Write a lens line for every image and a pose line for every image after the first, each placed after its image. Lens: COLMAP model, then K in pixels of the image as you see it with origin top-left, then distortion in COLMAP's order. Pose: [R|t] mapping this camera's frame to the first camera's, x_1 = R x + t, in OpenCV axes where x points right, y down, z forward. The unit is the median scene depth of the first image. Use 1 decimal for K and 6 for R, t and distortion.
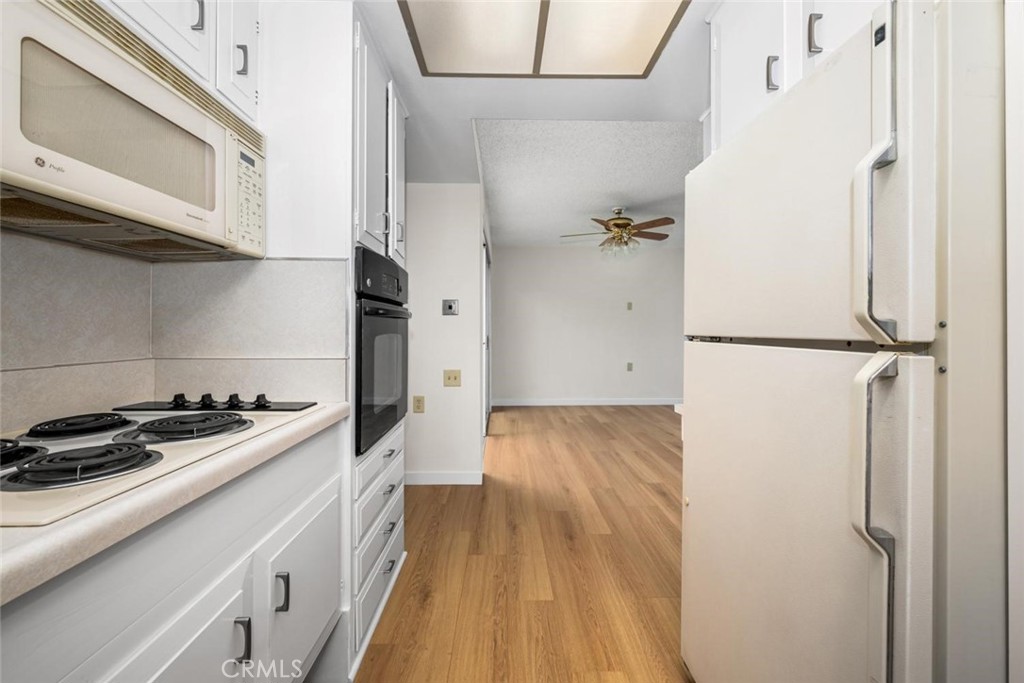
lens RADIAL K [[413.0, 0, 514.3], [0, 413.0, 333.6], [0, 0, 1]] dist [-0.001241, -0.000136]
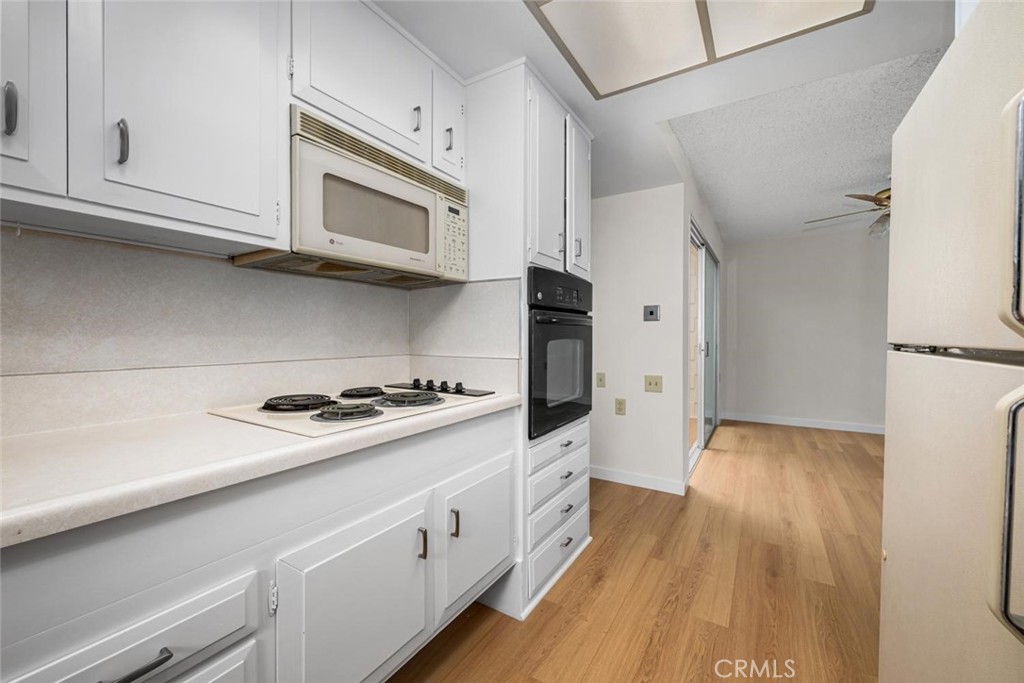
lens RADIAL K [[407.7, 0, 512.7], [0, 407.7, 347.5], [0, 0, 1]] dist [-0.000438, 0.000049]
pose [[0.835617, 0.017920, -0.549021, 0.211912], [-0.006503, 0.999720, 0.022733, -0.001074], [0.549275, -0.015426, 0.835499, -0.023565]]
